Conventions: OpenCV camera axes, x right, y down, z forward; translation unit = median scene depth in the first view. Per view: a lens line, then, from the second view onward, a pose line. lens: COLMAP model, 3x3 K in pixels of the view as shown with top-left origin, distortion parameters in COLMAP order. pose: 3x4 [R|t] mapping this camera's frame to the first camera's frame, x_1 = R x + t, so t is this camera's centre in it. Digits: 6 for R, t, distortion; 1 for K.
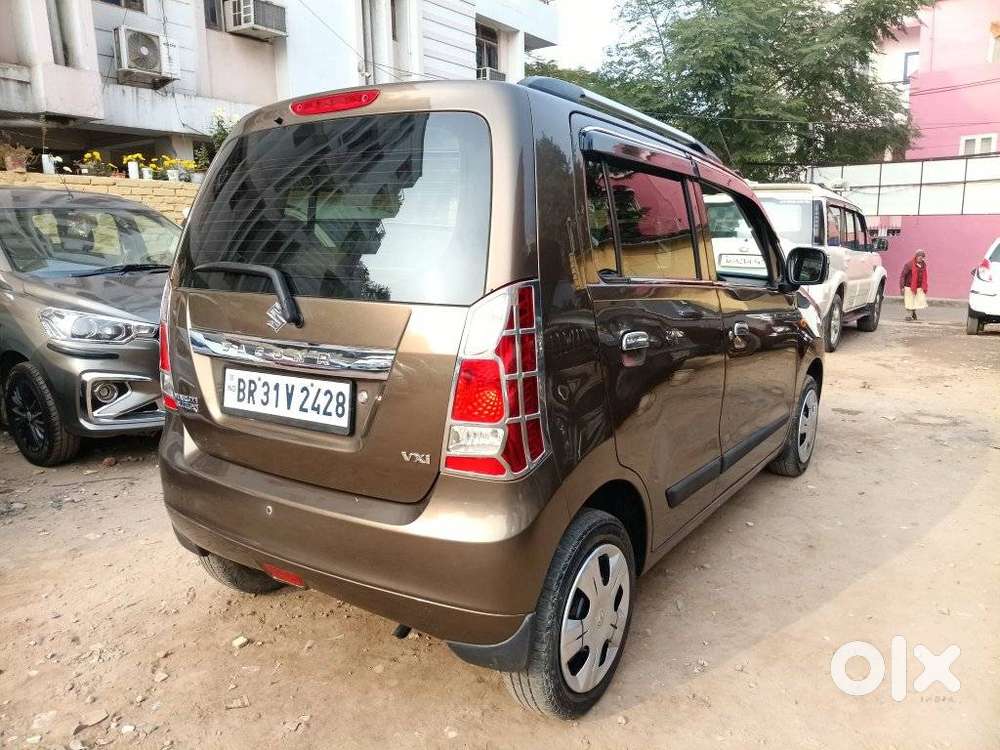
lens RADIAL K [[735.7, 0, 500.0], [0, 735.7, 375.0], [0, 0, 1]] dist [0.072720, -0.110933]
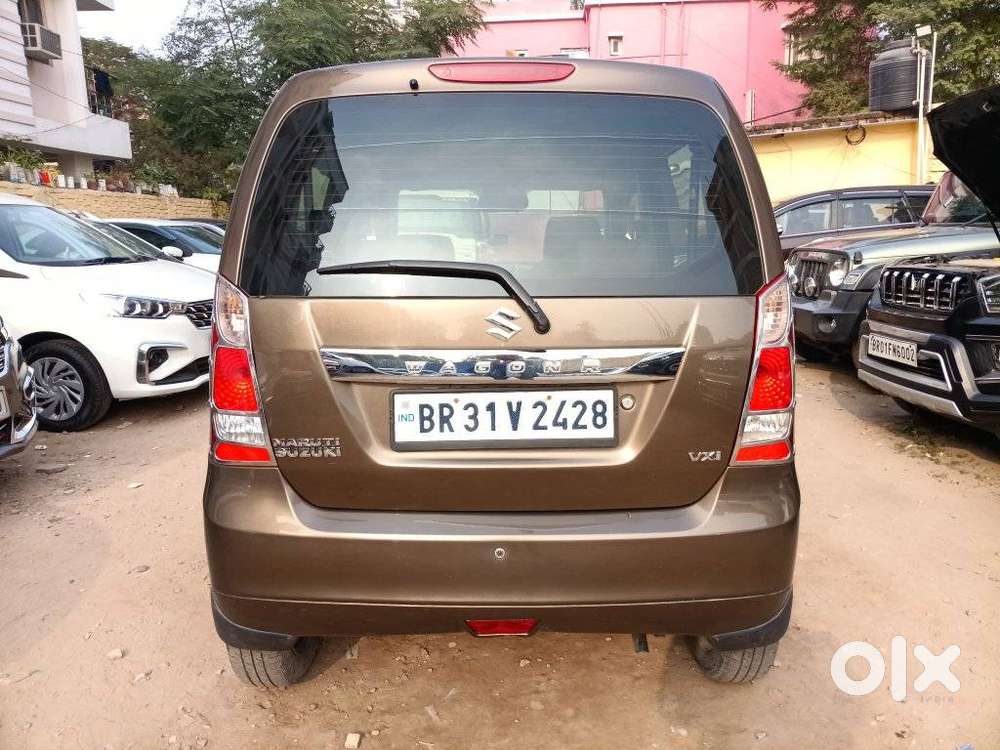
lens RADIAL K [[735.7, 0, 500.0], [0, 735.7, 375.0], [0, 0, 1]] dist [0.072720, -0.110933]
pose [[0.814910, -0.106949, 0.569634, -0.779695], [0.101485, 0.993974, 0.041437, -0.054504], [-0.570633, 0.024042, 0.820853, 0.309074]]
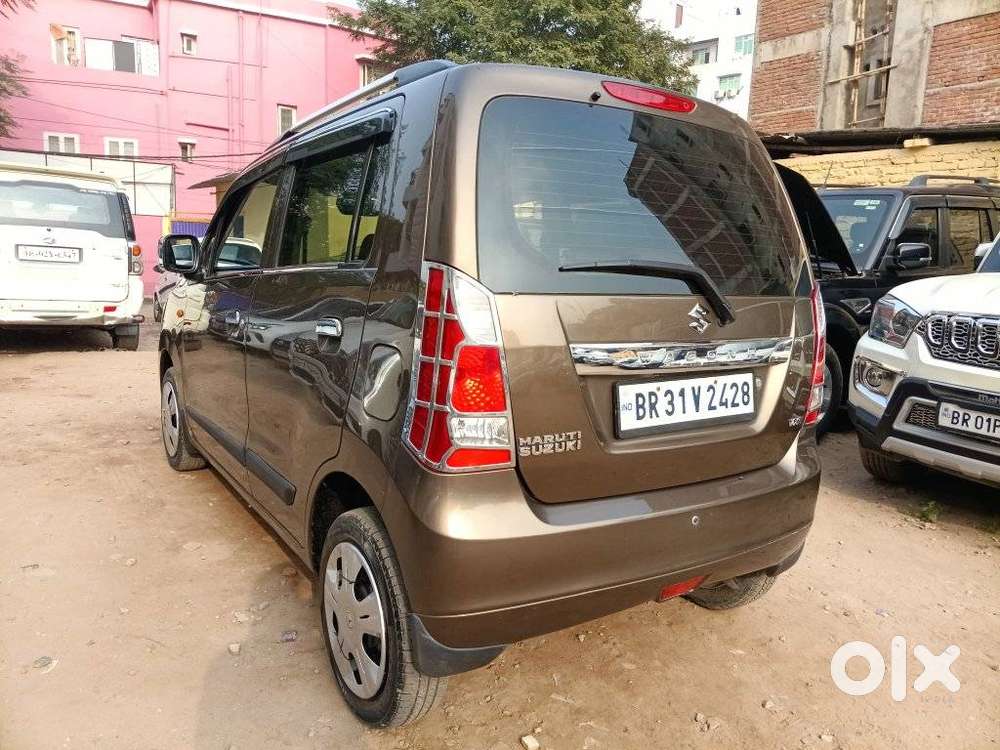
lens RADIAL K [[735.7, 0, 500.0], [0, 735.7, 375.0], [0, 0, 1]] dist [0.072720, -0.110933]
pose [[0.370067, -0.124605, 0.920611, -1.280738], [0.118328, 0.989215, 0.086326, -0.117631], [-0.921439, 0.076987, 0.380820, 0.865383]]
